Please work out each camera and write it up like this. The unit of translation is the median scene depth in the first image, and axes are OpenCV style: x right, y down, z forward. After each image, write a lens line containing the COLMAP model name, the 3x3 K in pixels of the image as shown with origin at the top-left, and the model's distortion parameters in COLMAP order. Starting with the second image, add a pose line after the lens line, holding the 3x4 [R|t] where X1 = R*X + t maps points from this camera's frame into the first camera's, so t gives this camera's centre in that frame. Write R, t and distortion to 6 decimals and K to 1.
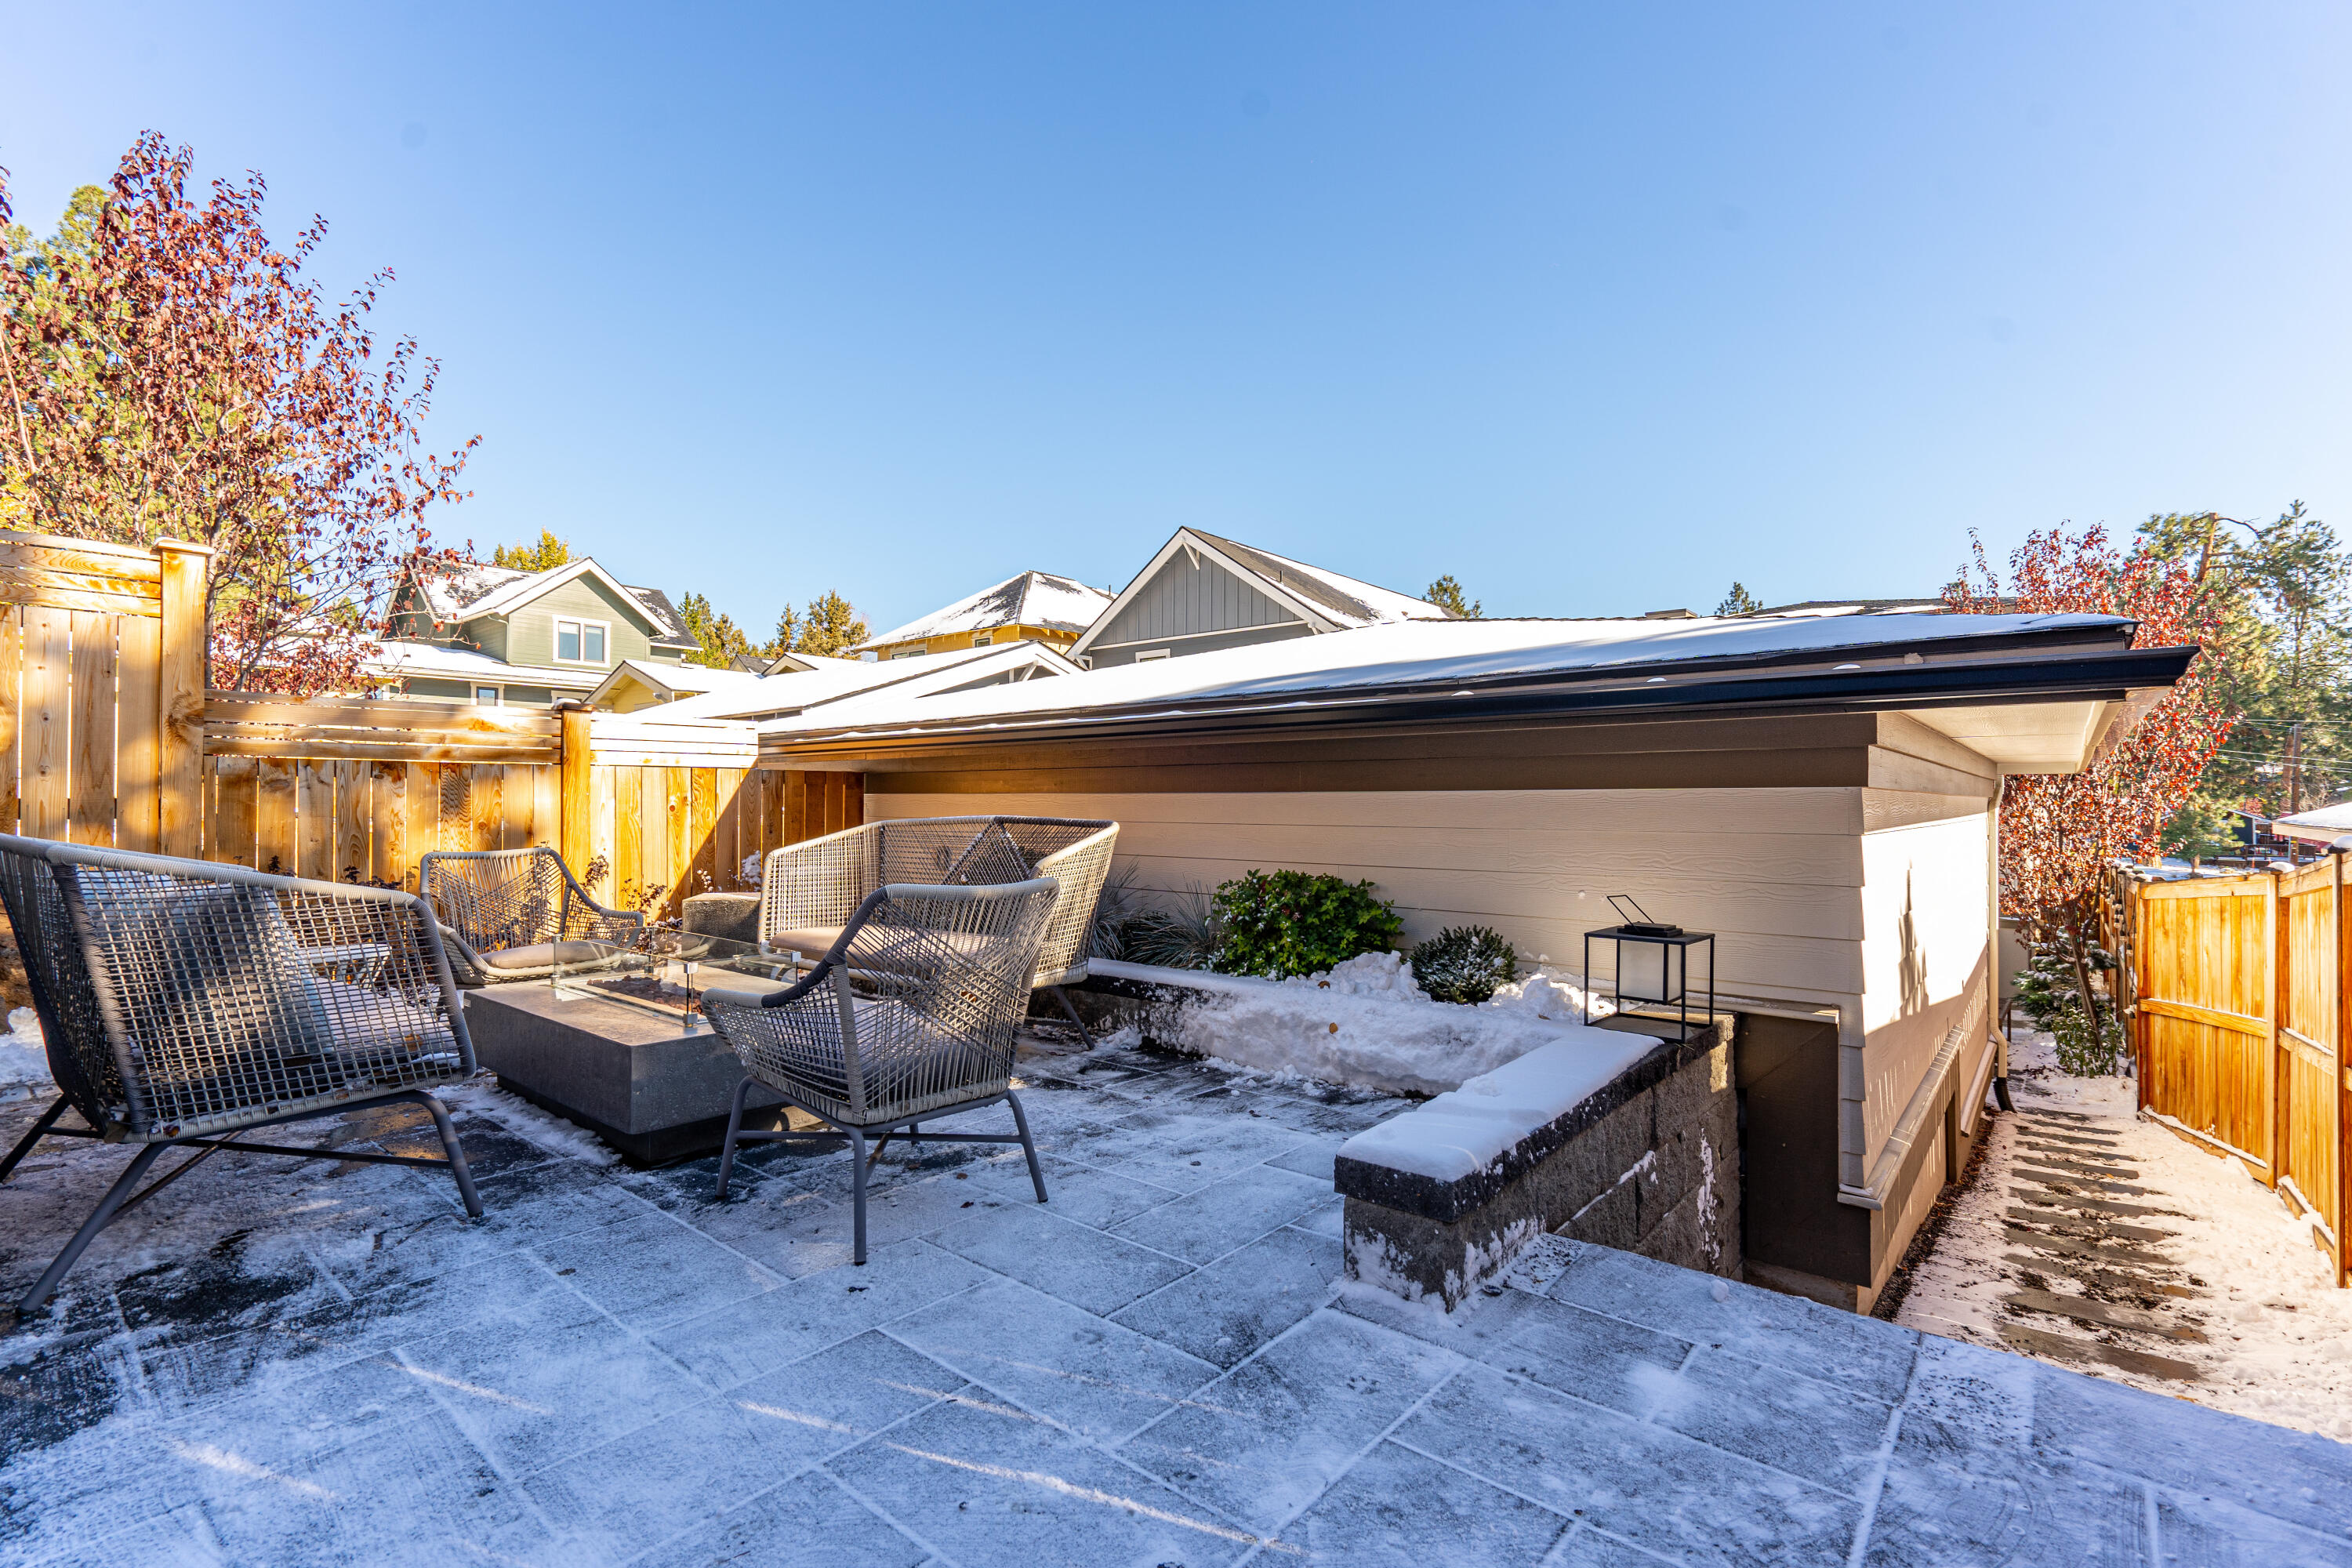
lens RADIAL K [[1068.9, 0, 1163.6], [0, 1068.9, 791.3], [0, 0, 1]] dist [0.013783, -0.004828]
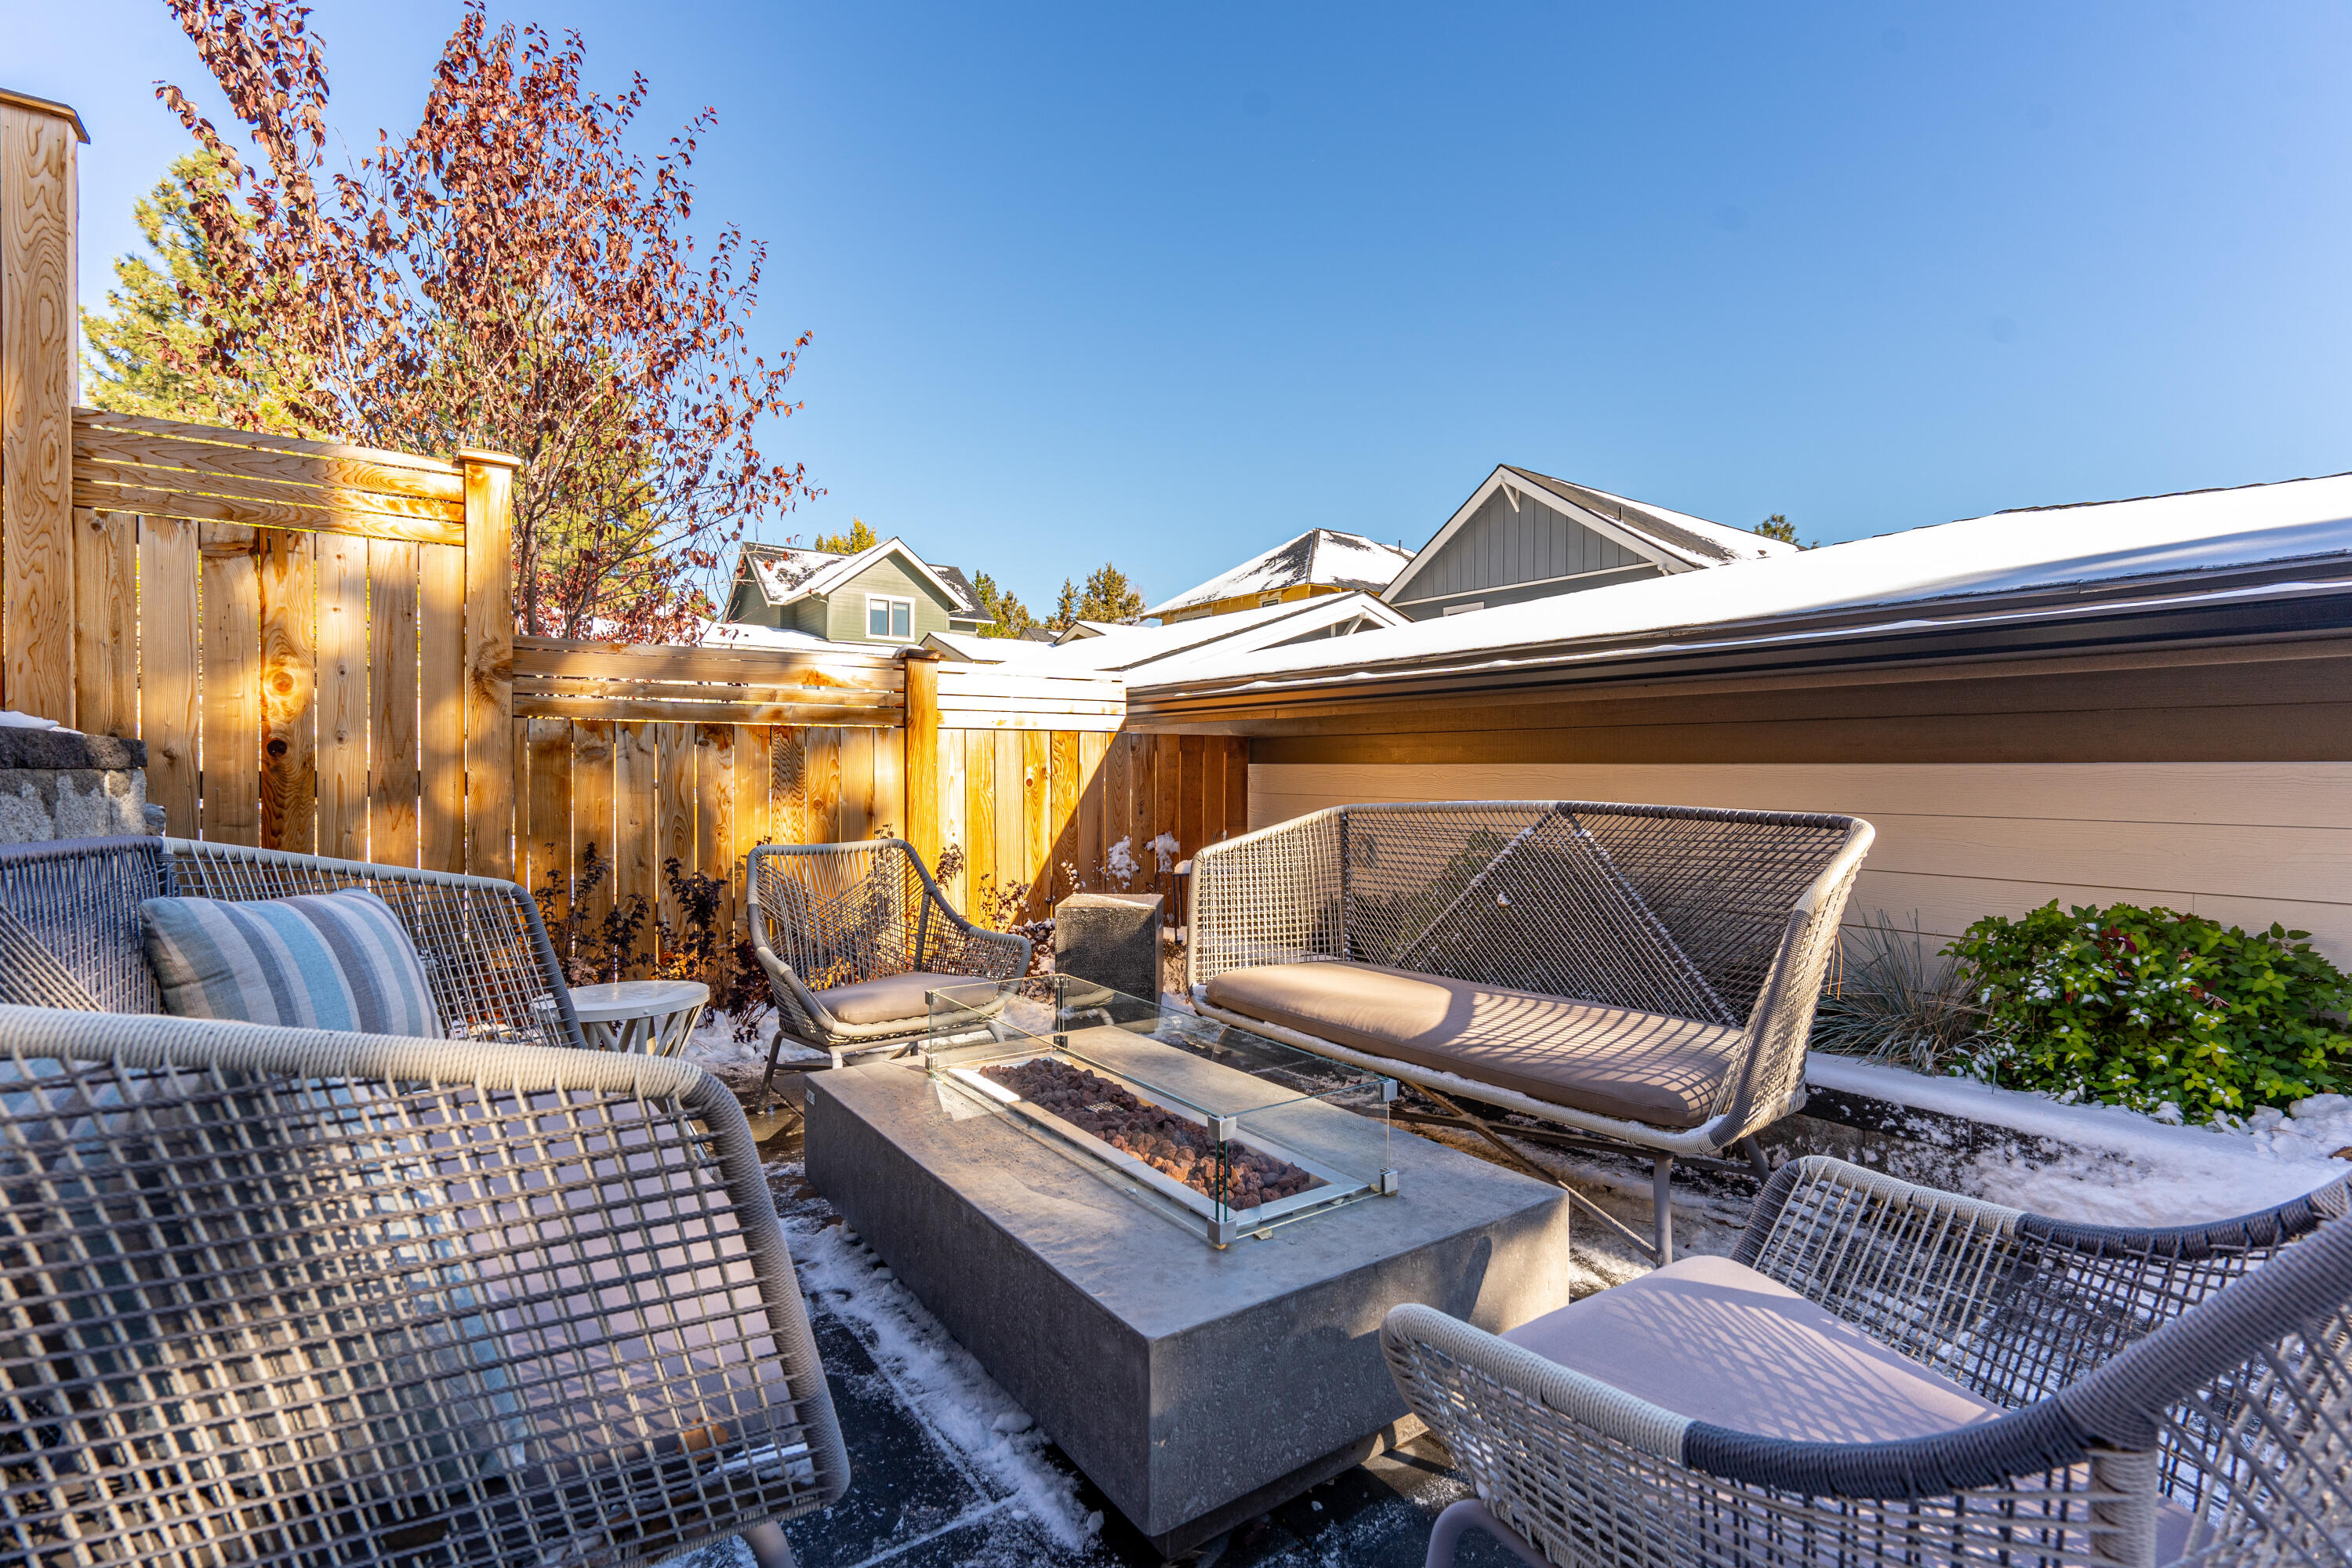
lens RADIAL K [[1083.7, 0, 1176.0], [0, 1083.7, 784.0], [0, 0, 1]] dist [0.002289, 0.000843]
pose [[0.972075, 0.004428, -0.234630, -0.167579], [0.000811, 0.999753, 0.022227, -0.000688], [0.234670, -0.021797, 0.971831, 0.251250]]
